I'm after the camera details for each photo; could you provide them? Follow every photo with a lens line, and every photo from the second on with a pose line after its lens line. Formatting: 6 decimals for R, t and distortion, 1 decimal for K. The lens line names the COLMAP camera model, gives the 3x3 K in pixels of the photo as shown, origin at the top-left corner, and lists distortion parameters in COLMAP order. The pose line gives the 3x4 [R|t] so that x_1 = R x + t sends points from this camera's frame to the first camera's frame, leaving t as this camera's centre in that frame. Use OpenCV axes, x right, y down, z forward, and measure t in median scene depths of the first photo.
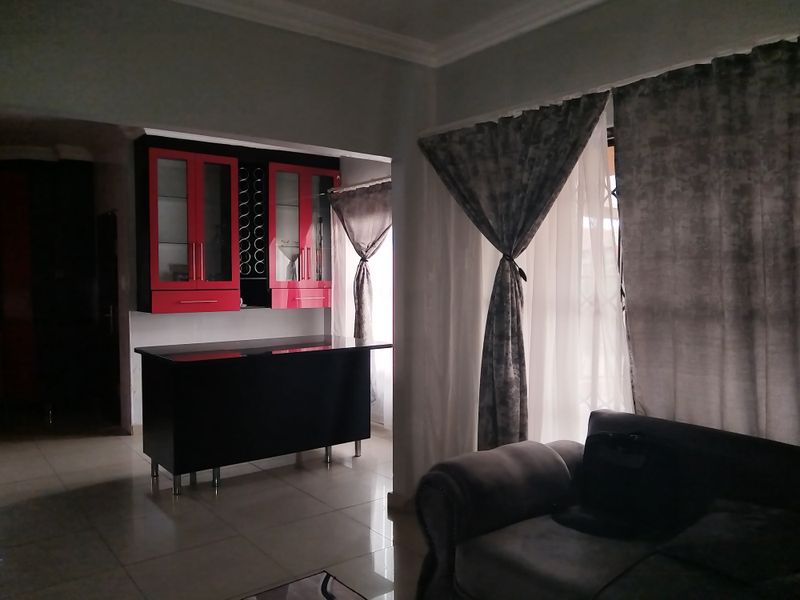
lens RADIAL K [[625.4, 0, 399.3], [0, 625.4, 301.8], [0, 0, 1]] dist [-0.007287, -0.005506]
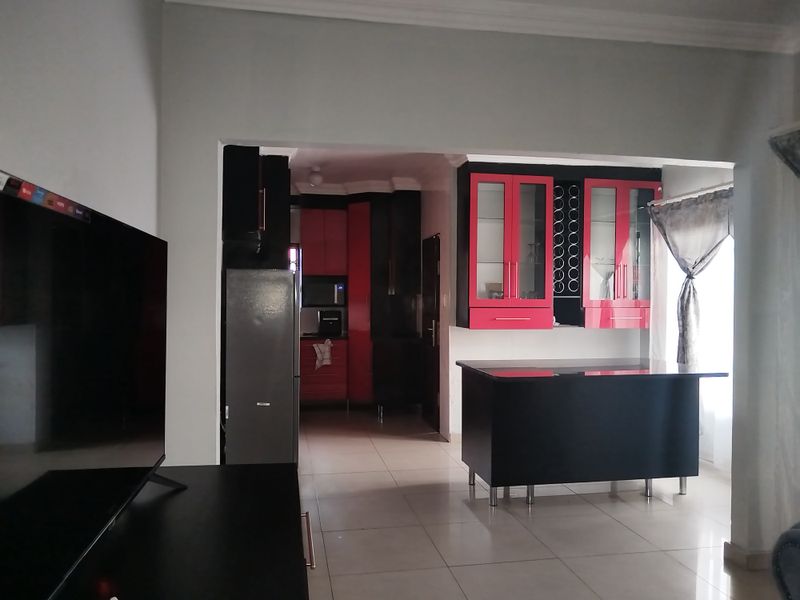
lens RADIAL K [[625.4, 0, 395.8], [0, 625.4, 301.4], [0, 0, 1]] dist [-0.007287, -0.005506]
pose [[0.888885, 0.011264, -0.457992, -0.022616], [-0.024652, 0.999425, -0.023266, -0.000551], [0.457467, 0.031971, 0.888652, -0.000708]]
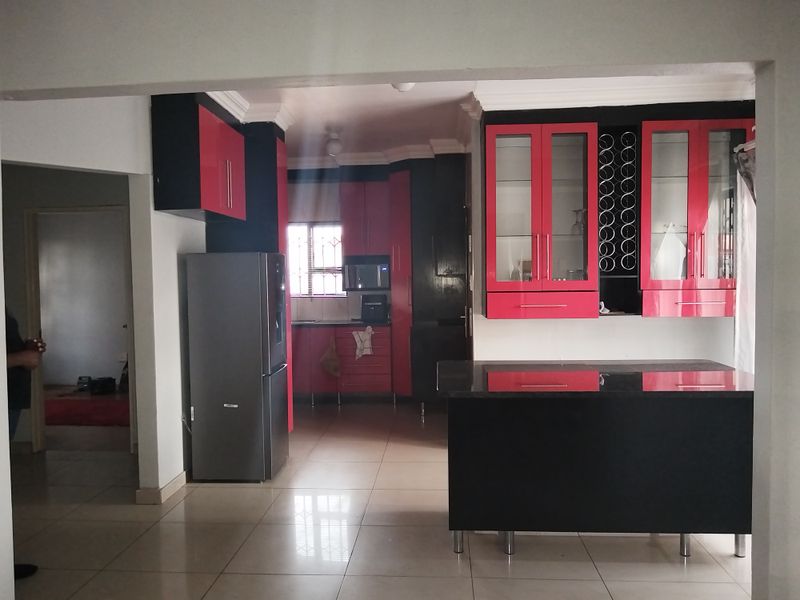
lens RADIAL K [[625.4, 0, 395.2], [0, 625.4, 300.9], [0, 0, 1]] dist [-0.007287, -0.005506]
pose [[0.745645, 0.022271, -0.665971, 0.080450], [-0.012885, 0.999736, 0.019005, -0.020128], [0.666219, -0.005590, 0.745735, 0.263114]]
